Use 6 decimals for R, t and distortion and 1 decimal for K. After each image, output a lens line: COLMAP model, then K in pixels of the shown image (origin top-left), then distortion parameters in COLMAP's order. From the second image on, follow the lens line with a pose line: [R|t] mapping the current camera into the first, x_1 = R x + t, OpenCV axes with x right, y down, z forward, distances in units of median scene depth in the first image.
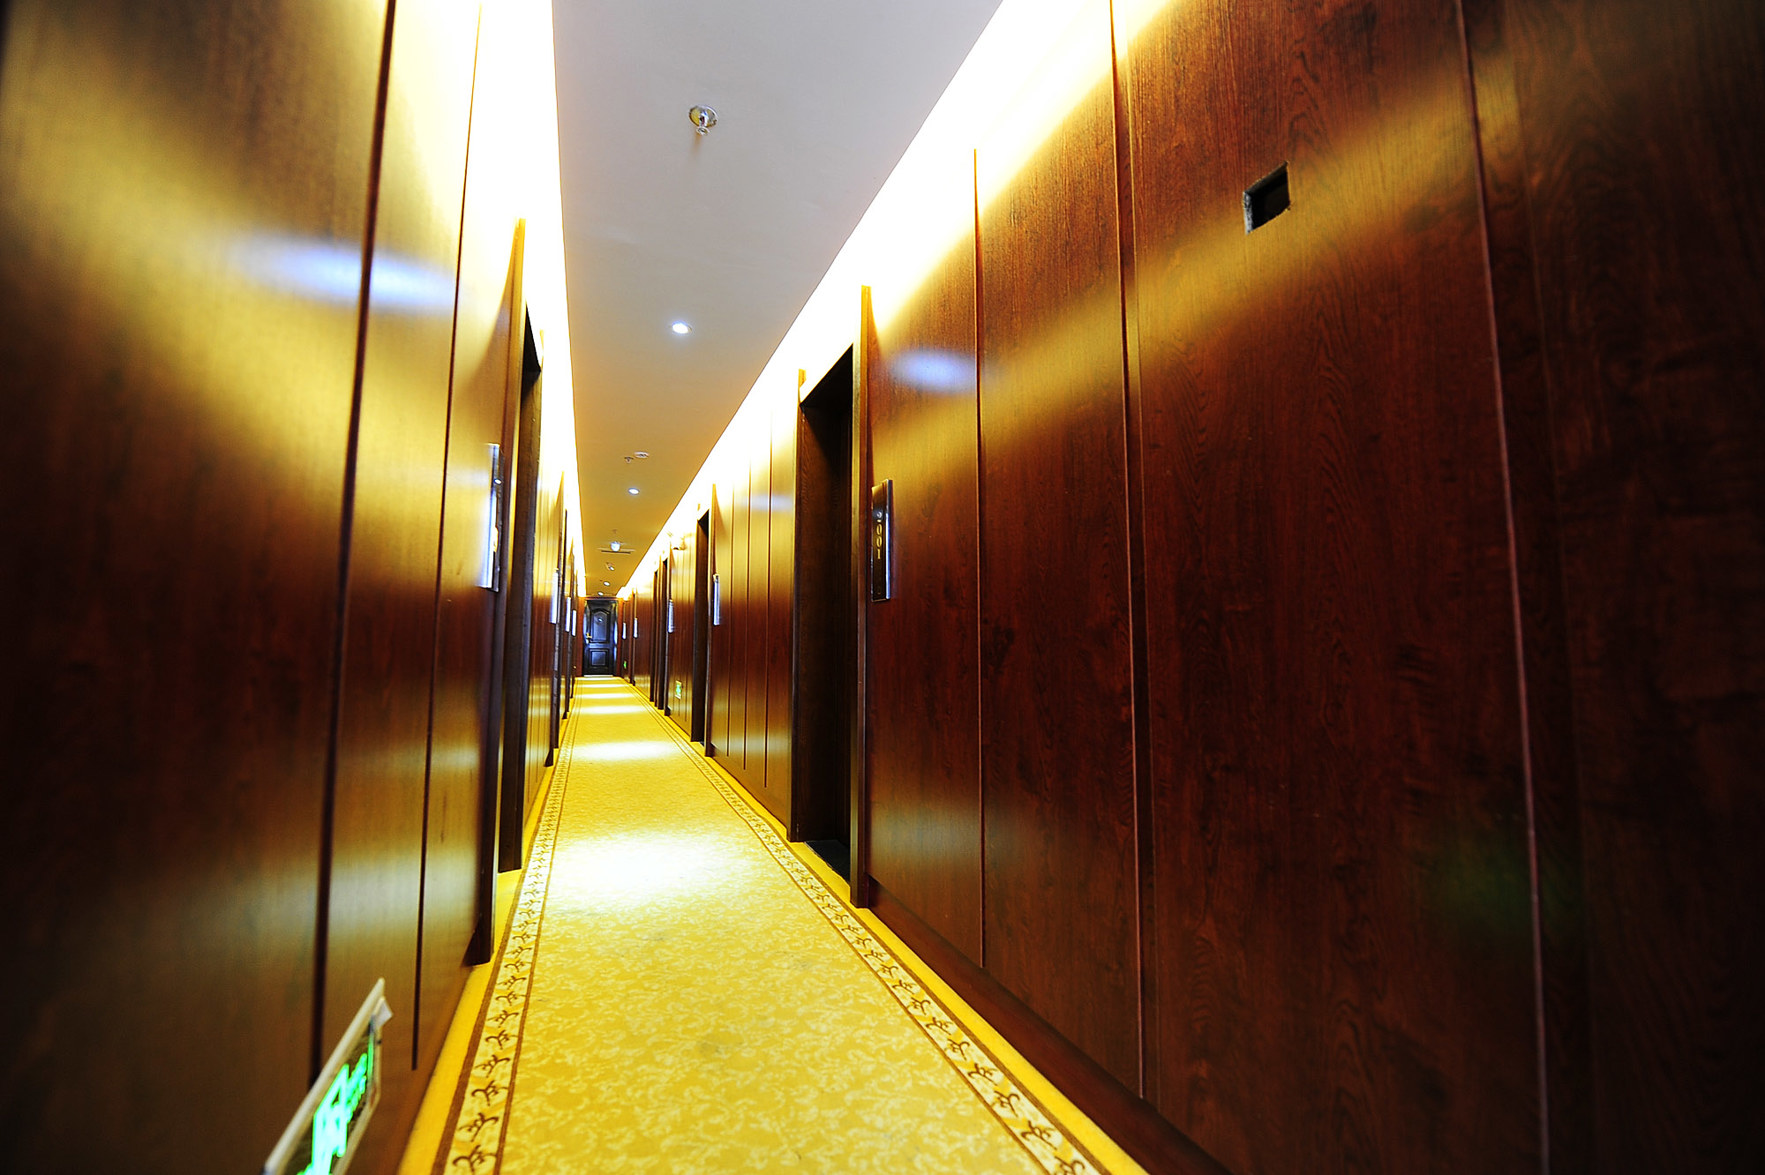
lens RADIAL K [[704.6, 0, 875.4], [0, 704.6, 580.2], [0, 0, 1]] dist [-0.018247, -0.002320]
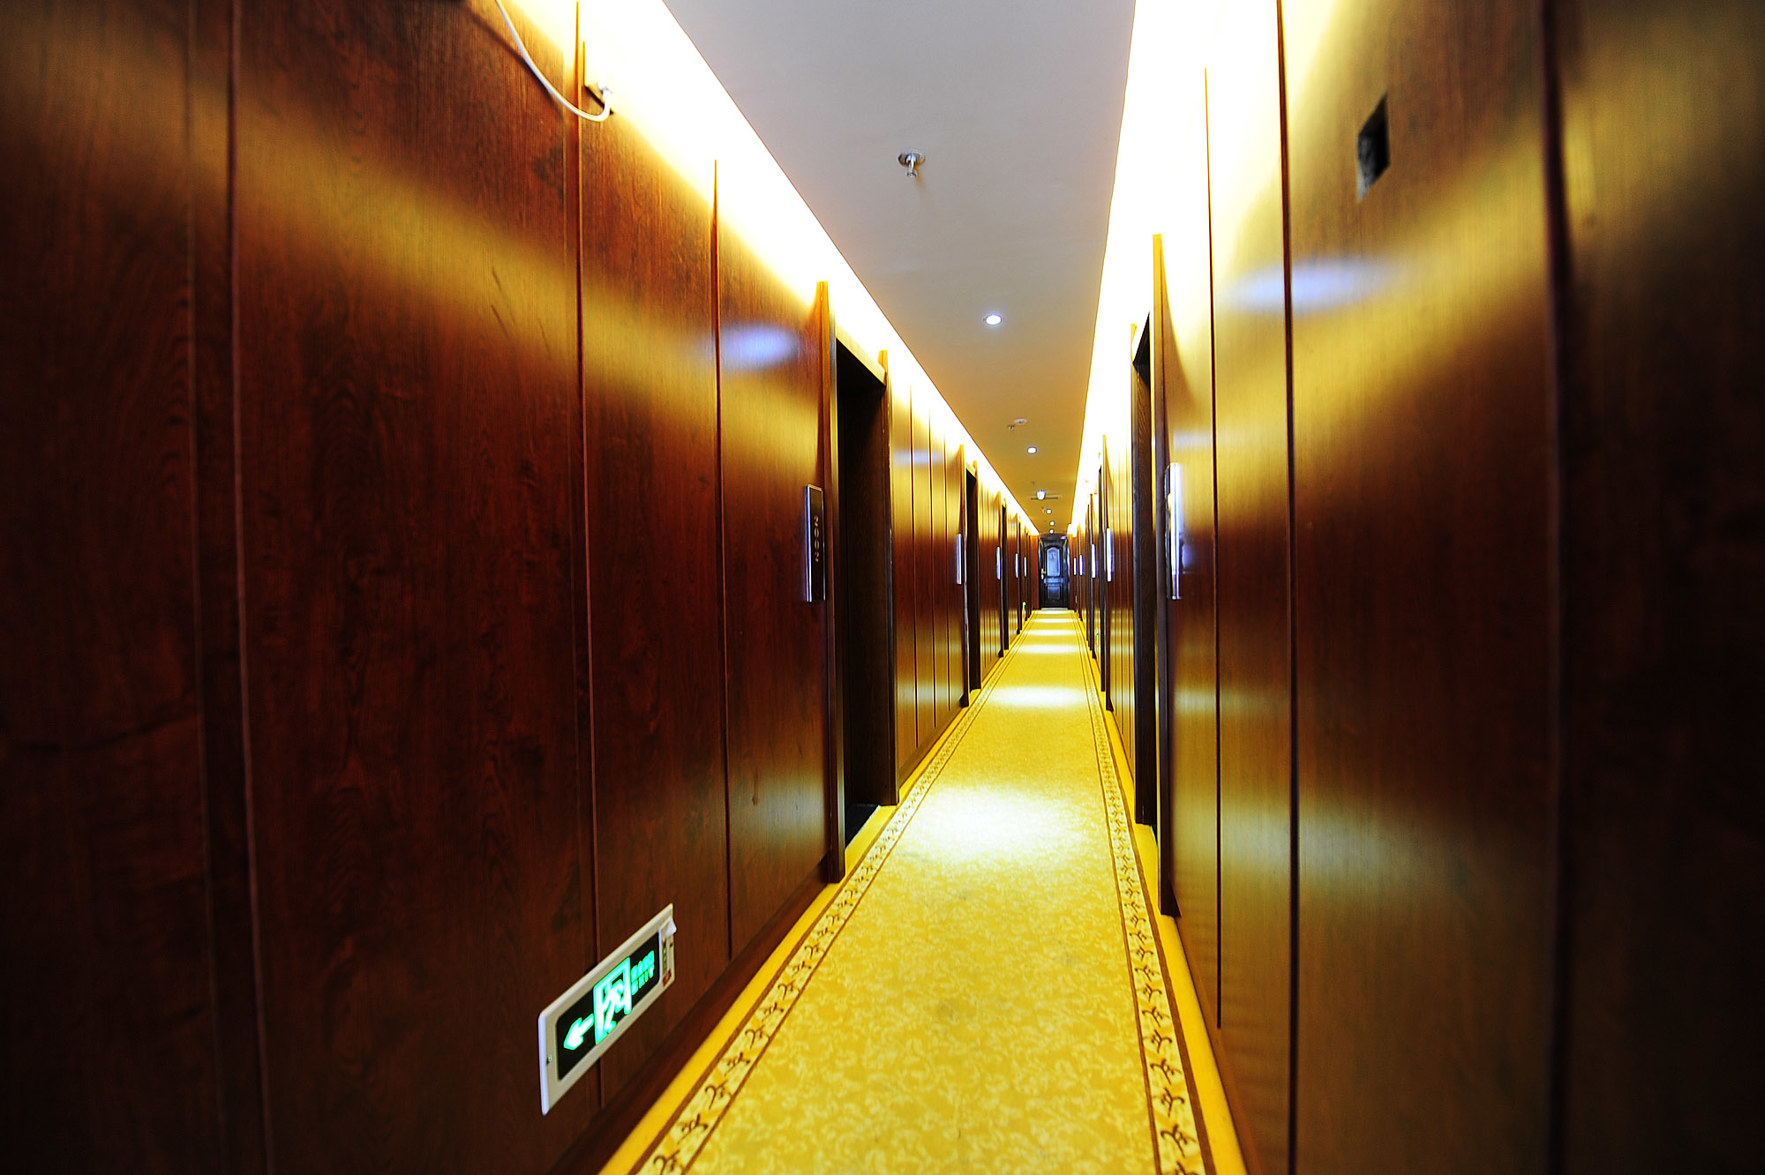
lens RADIAL K [[704.6, 0, 873.9], [0, 704.6, 579.0], [0, 0, 1]] dist [-0.018247, -0.002320]
pose [[0.794892, -0.013339, -0.606604, 0.394401], [0.076394, 0.994002, 0.078249, -0.150377], [0.601922, -0.108541, 0.791144, 0.084621]]
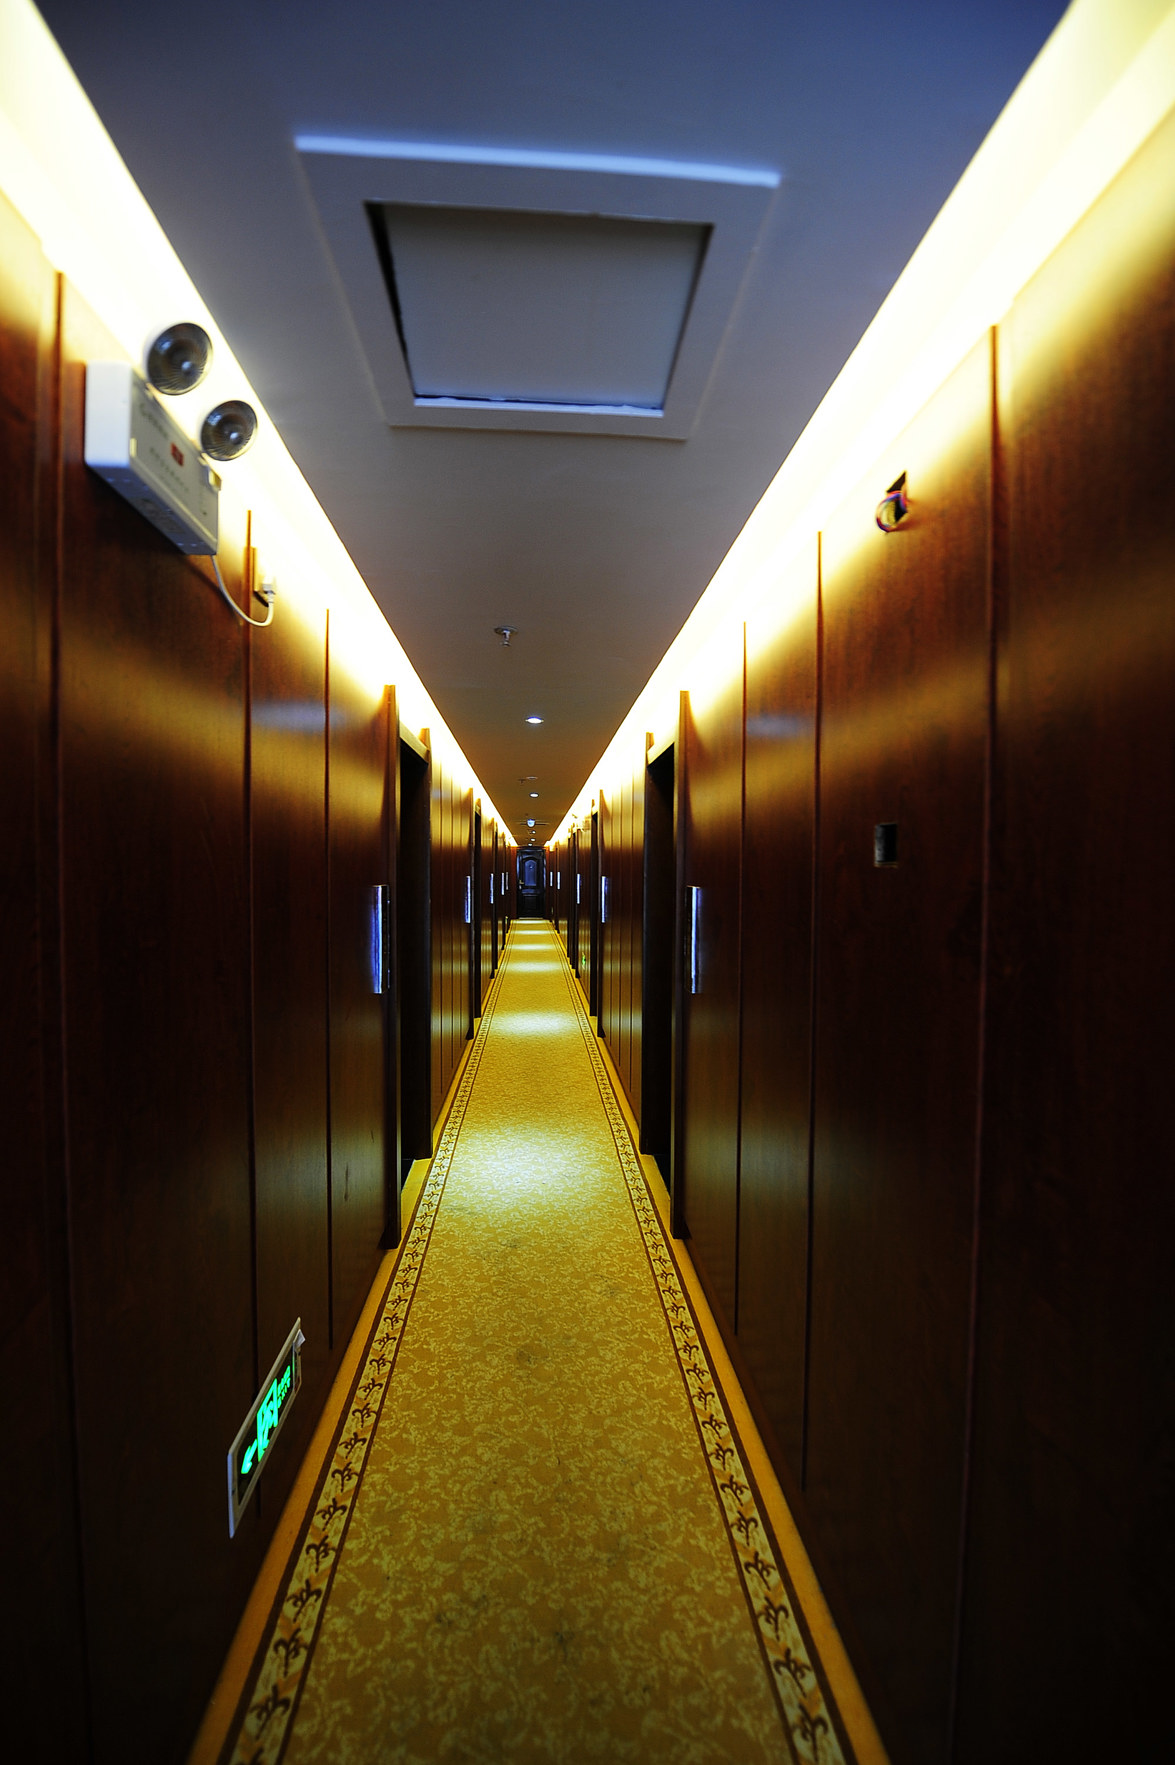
lens RADIAL K [[704.6, 0, 582.3], [0, 704.6, 886.2], [0, 0, 1]] dist [-0.018247, -0.002320]
pose [[0.950876, 0.009147, -0.309438, 0.302210], [0.026272, 0.993573, 0.110102, -0.421762], [0.308456, -0.112823, 0.944524, -0.176795]]
